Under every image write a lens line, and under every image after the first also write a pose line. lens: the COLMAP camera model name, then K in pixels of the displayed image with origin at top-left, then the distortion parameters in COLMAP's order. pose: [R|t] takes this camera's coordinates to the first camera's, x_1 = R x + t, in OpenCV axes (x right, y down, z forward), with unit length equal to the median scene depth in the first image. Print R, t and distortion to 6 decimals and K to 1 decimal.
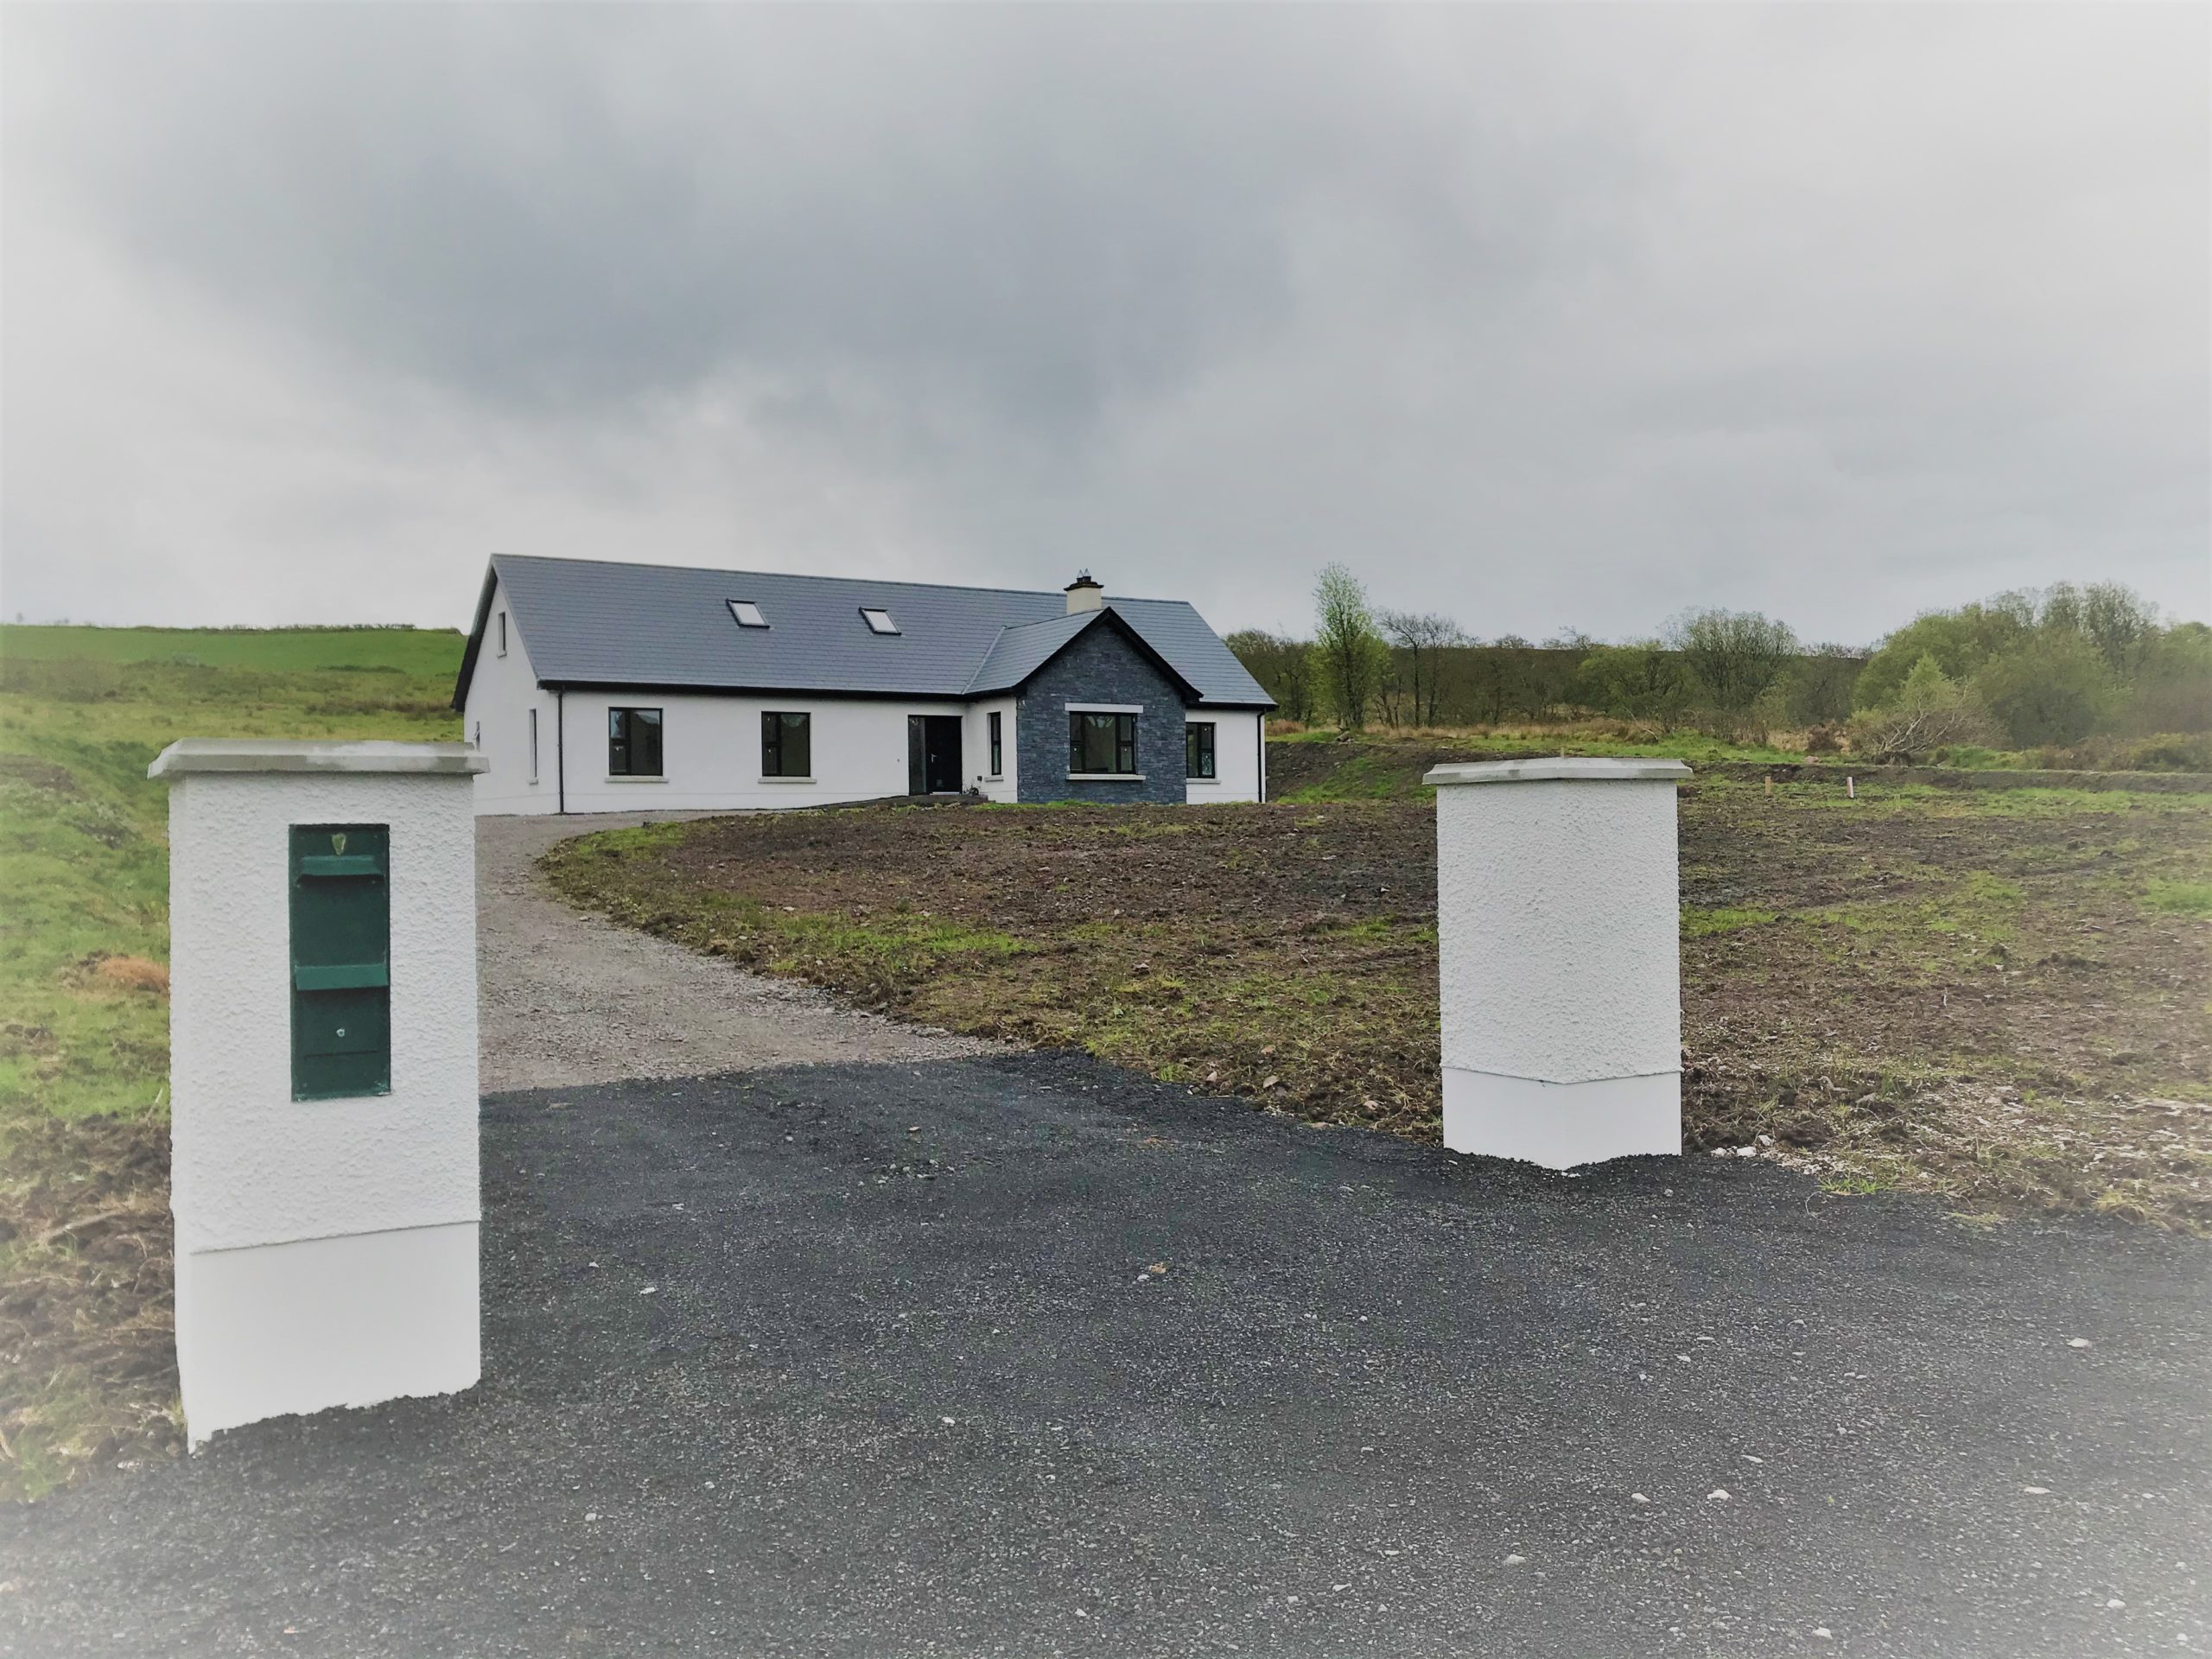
lens RADIAL K [[1823.8, 0, 1106.0], [0, 1823.8, 829.5], [0, 0, 1]] dist [0.068540, -0.009243]
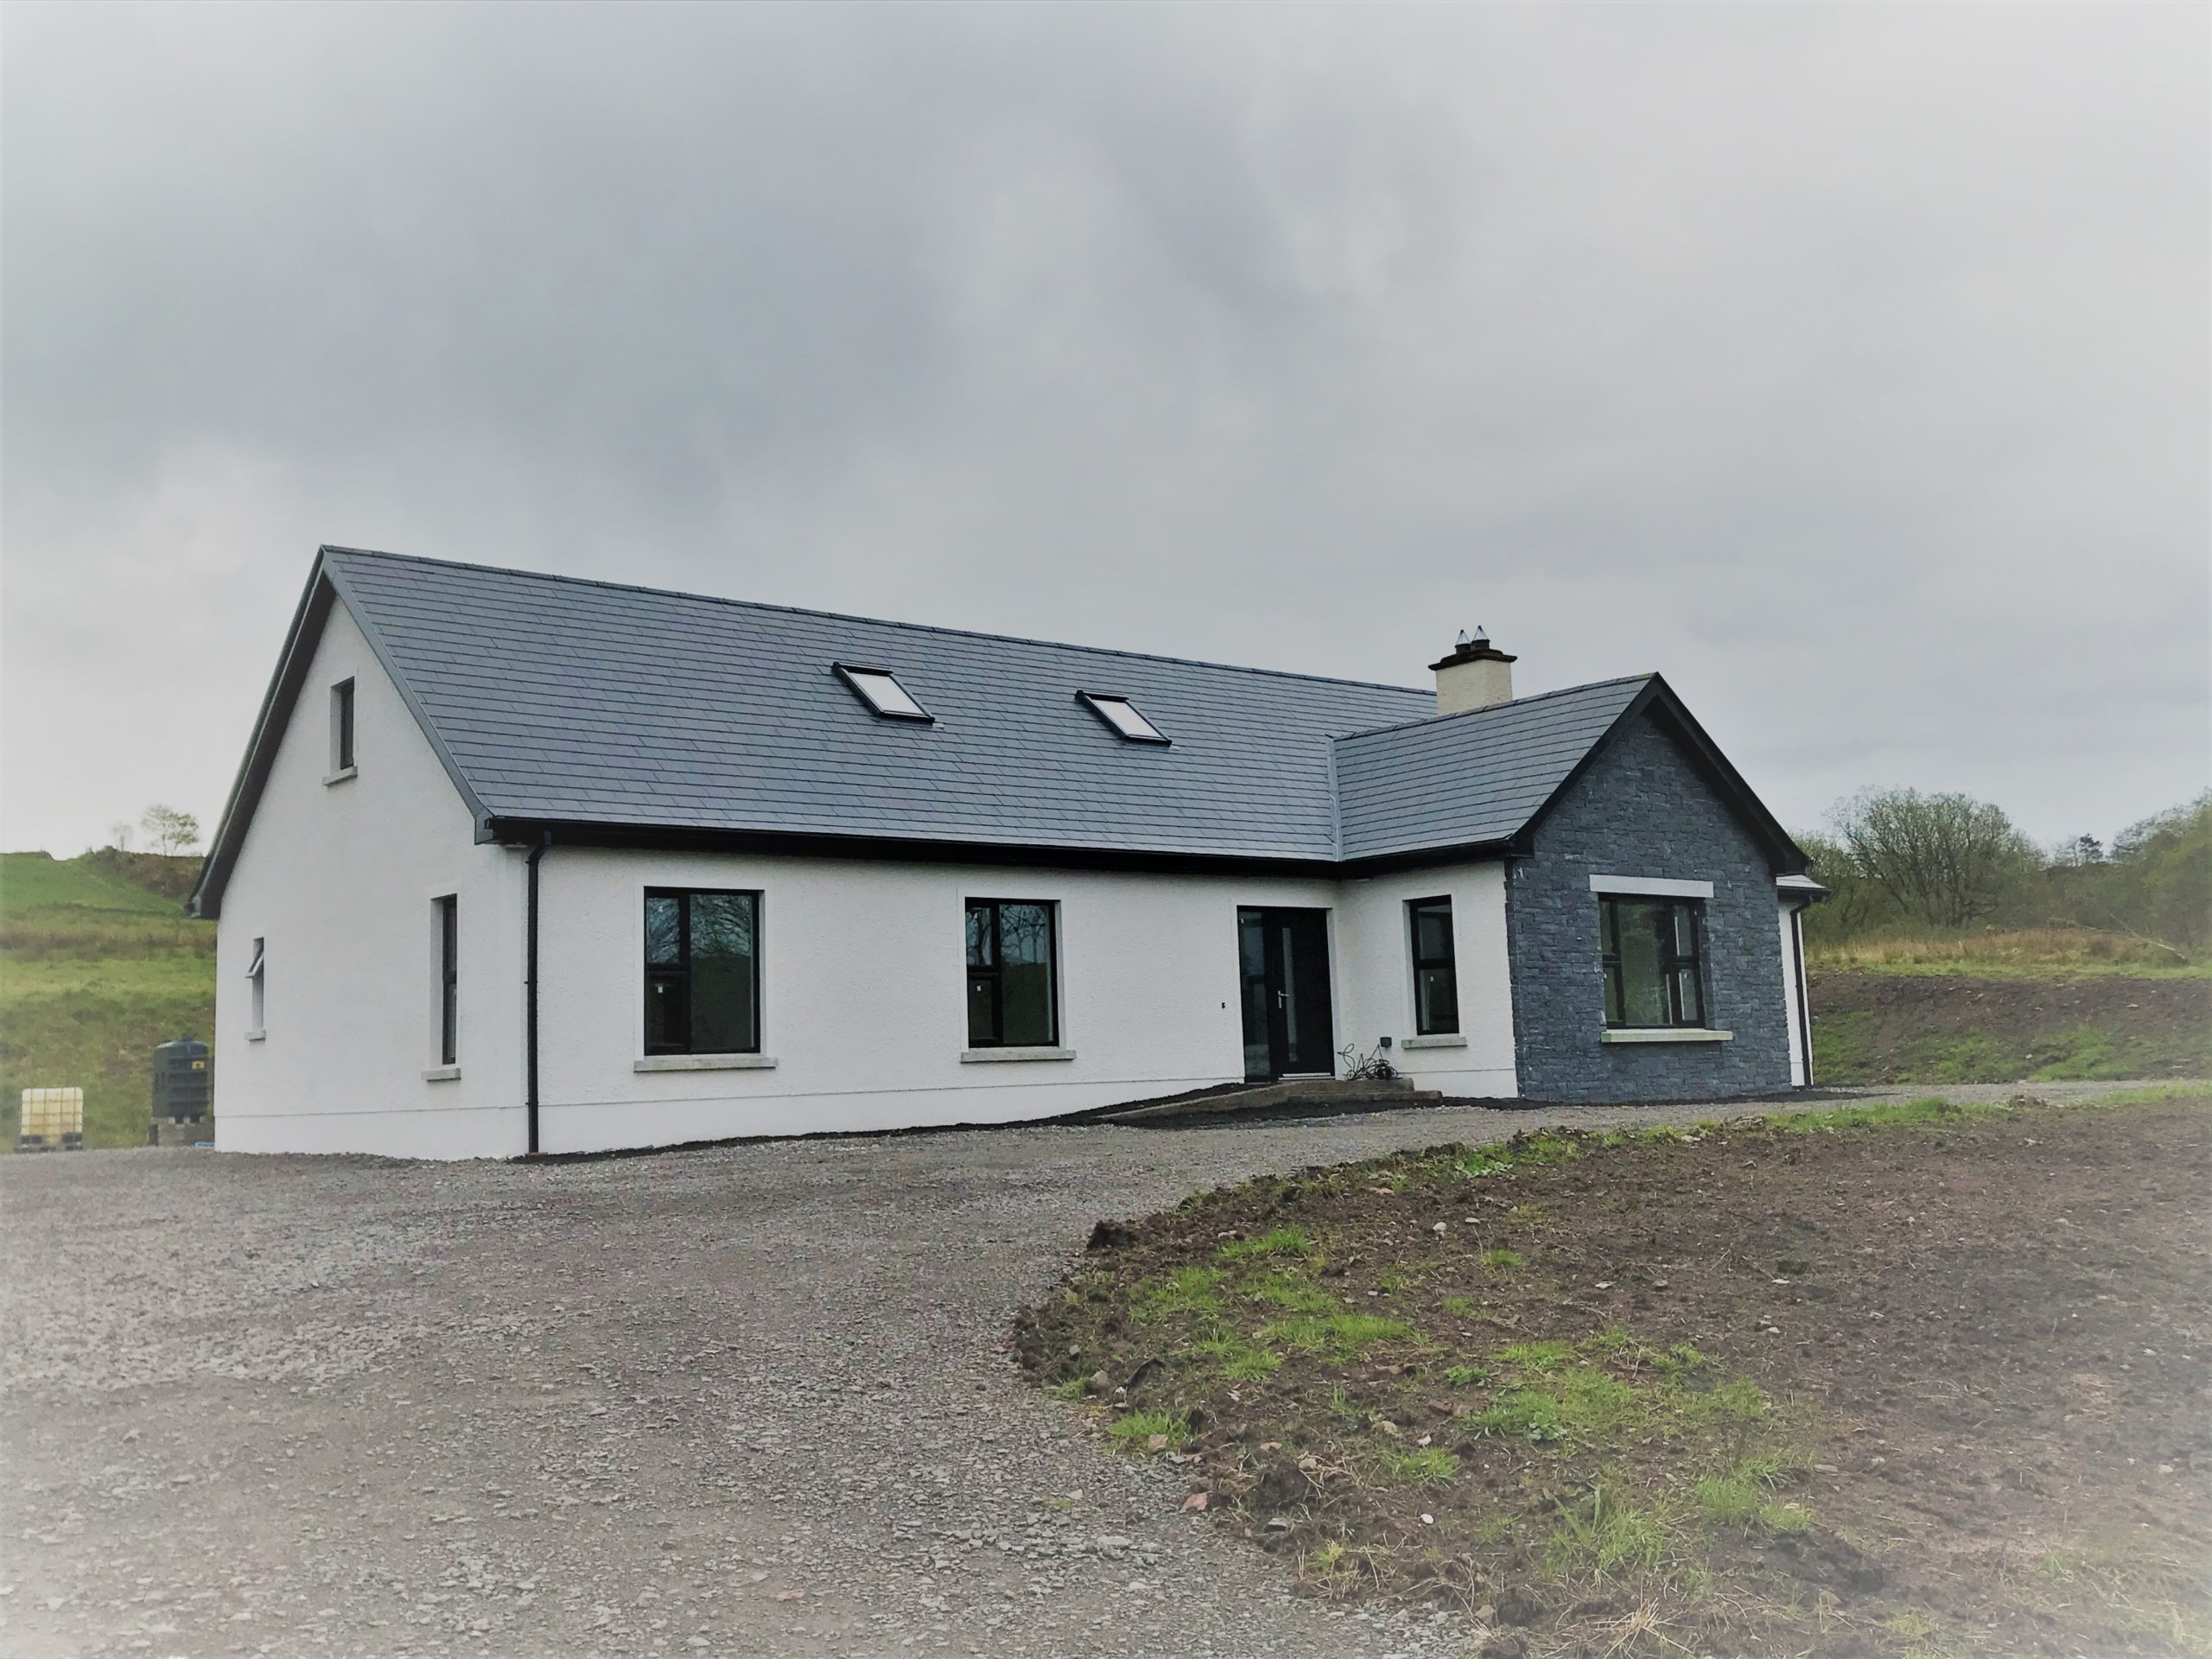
lens RADIAL K [[2200.4, 0, 1106.0], [0, 2200.4, 829.5], [0, 0, 1]] dist [0.095532, -0.000373]
pose [[0.992529, -0.009214, 0.121663, -0.210012], [0.024097, 0.992308, -0.121427, -0.015711], [-0.119608, 0.123451, 0.985116, 0.458607]]
